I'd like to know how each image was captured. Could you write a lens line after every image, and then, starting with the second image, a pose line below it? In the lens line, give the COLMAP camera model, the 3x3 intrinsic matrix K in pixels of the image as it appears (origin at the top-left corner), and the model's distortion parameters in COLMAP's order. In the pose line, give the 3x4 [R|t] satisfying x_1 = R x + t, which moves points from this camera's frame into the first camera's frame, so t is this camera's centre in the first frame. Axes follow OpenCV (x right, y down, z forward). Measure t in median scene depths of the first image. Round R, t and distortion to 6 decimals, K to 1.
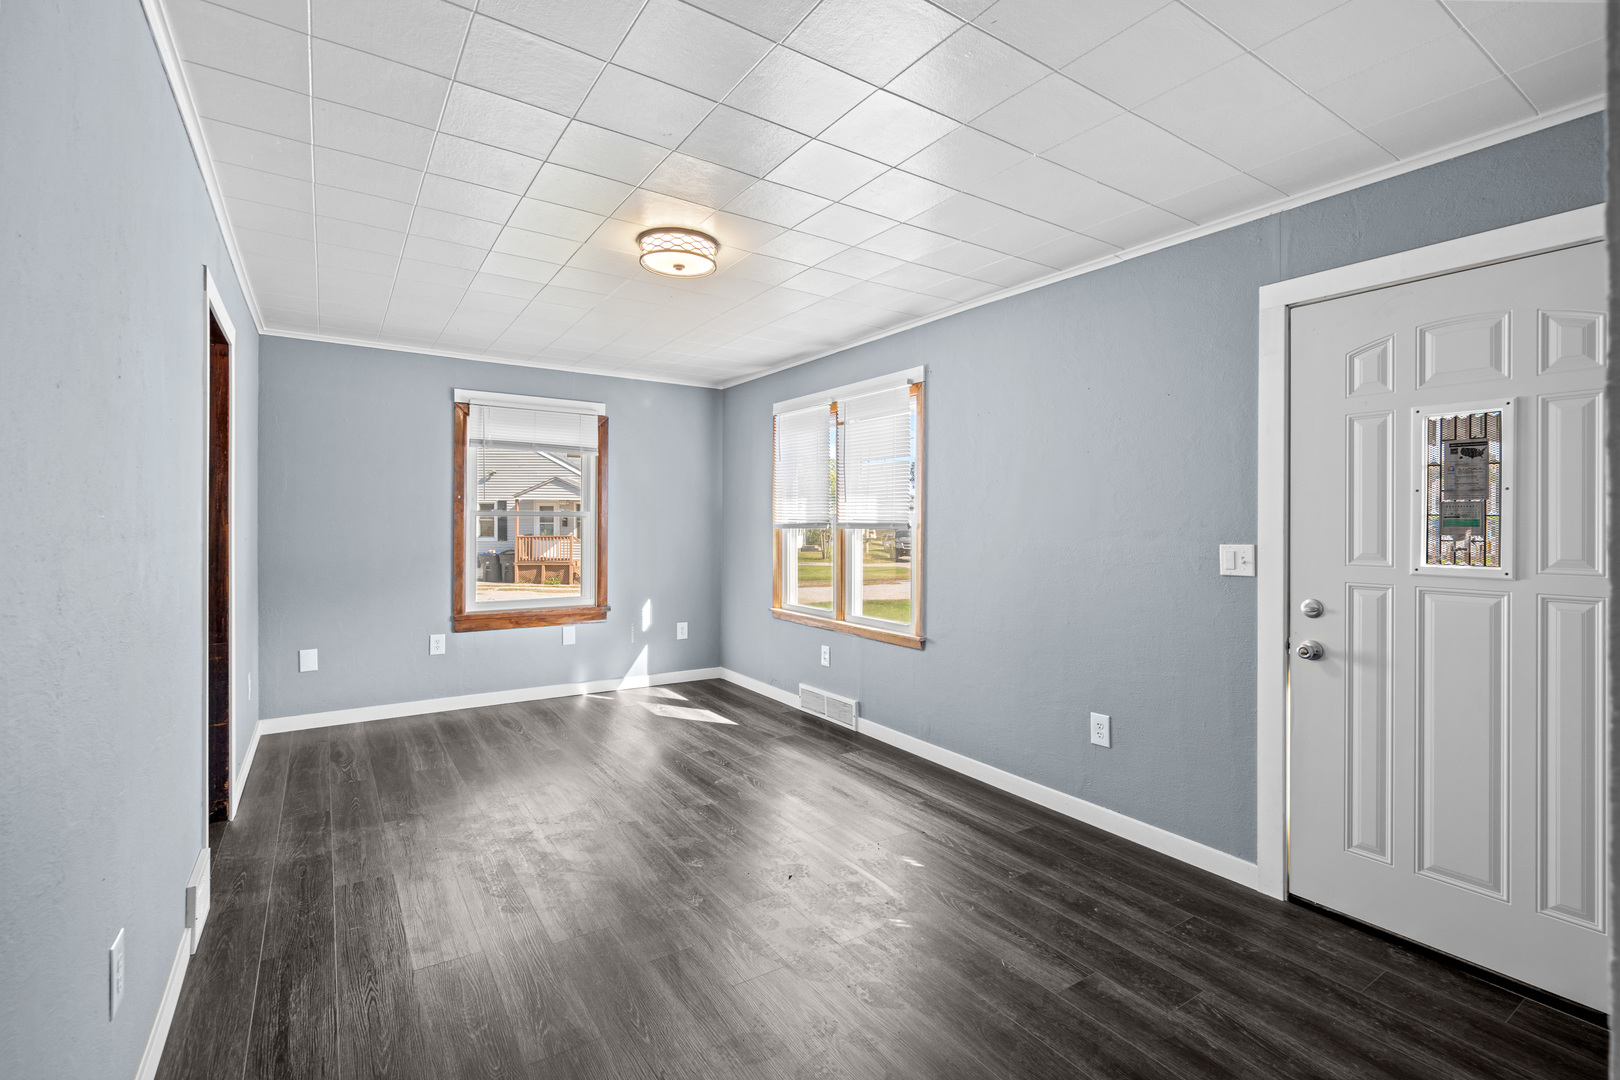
lens RADIAL K [[731.2, 0, 810.0], [0, 731.2, 519.4], [0, 0, 1]] dist [0.000666, 0.000175]
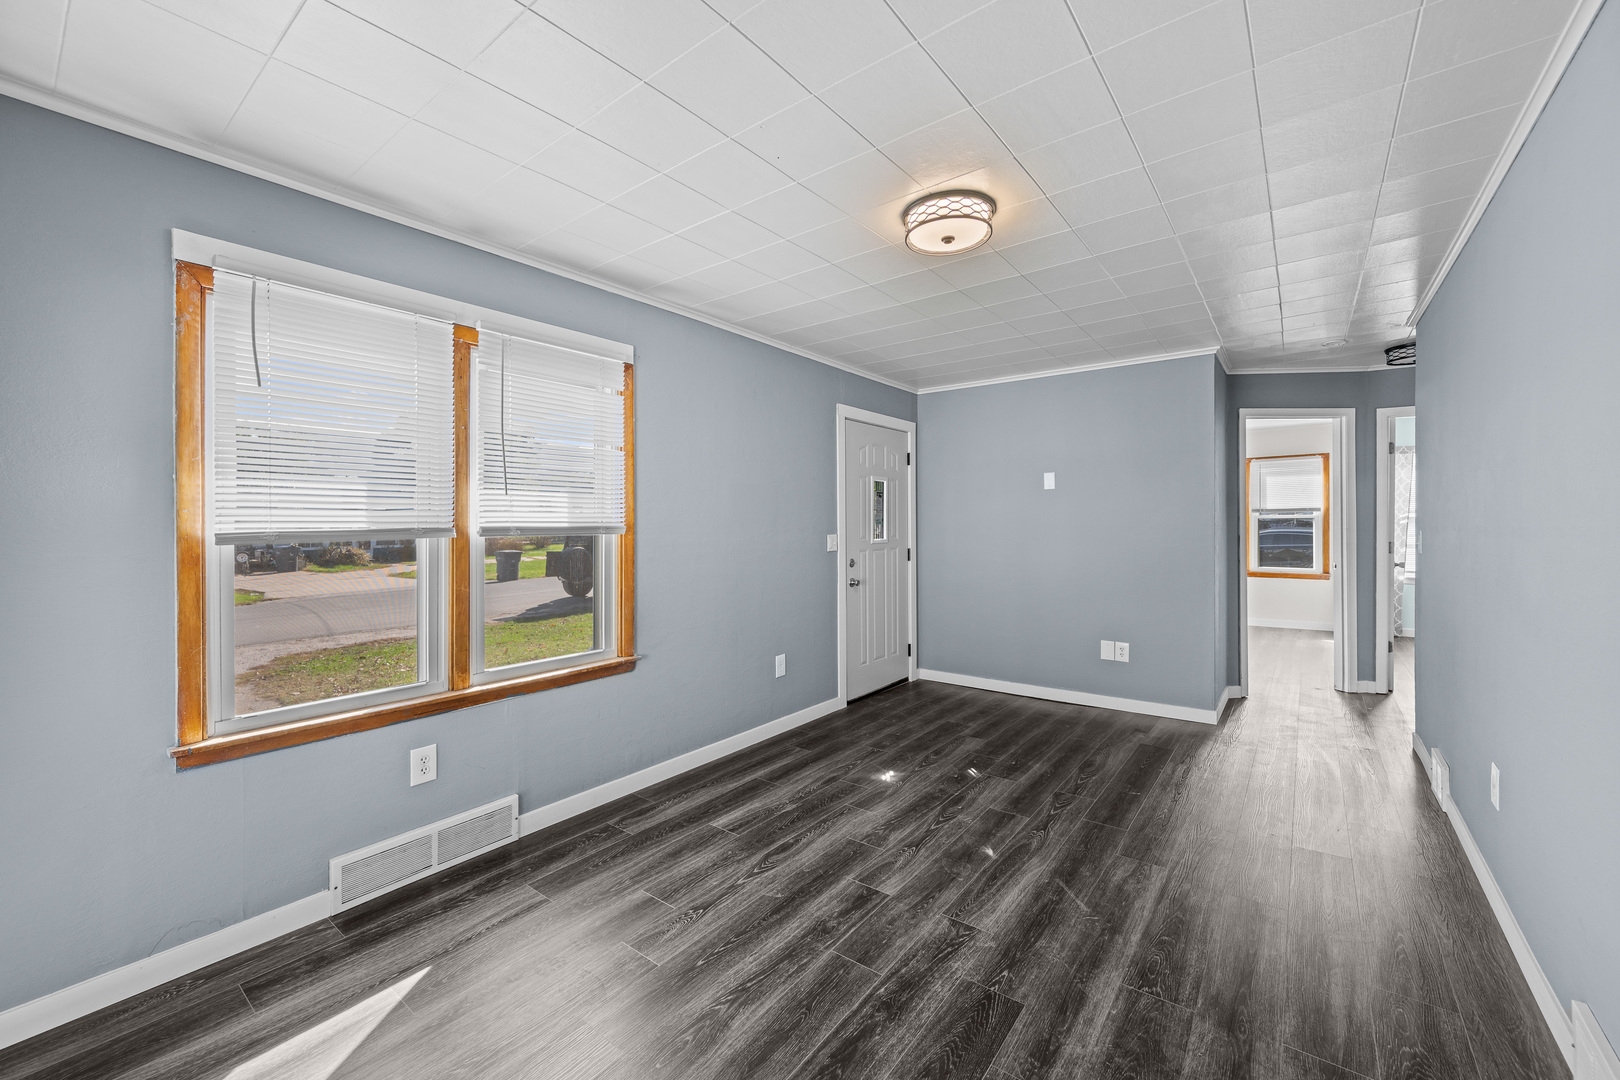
lens RADIAL K [[646.2, 0, 809.1], [0, 646.2, 522.7], [0, 0, 1]] dist [-0.001221, -0.000094]
pose [[-0.318837, -0.003397, 0.947804, -0.988321], [0.000569, 0.999993, 0.003776, -0.002537], [-0.947810, 0.001743, -0.318832, 1.594792]]
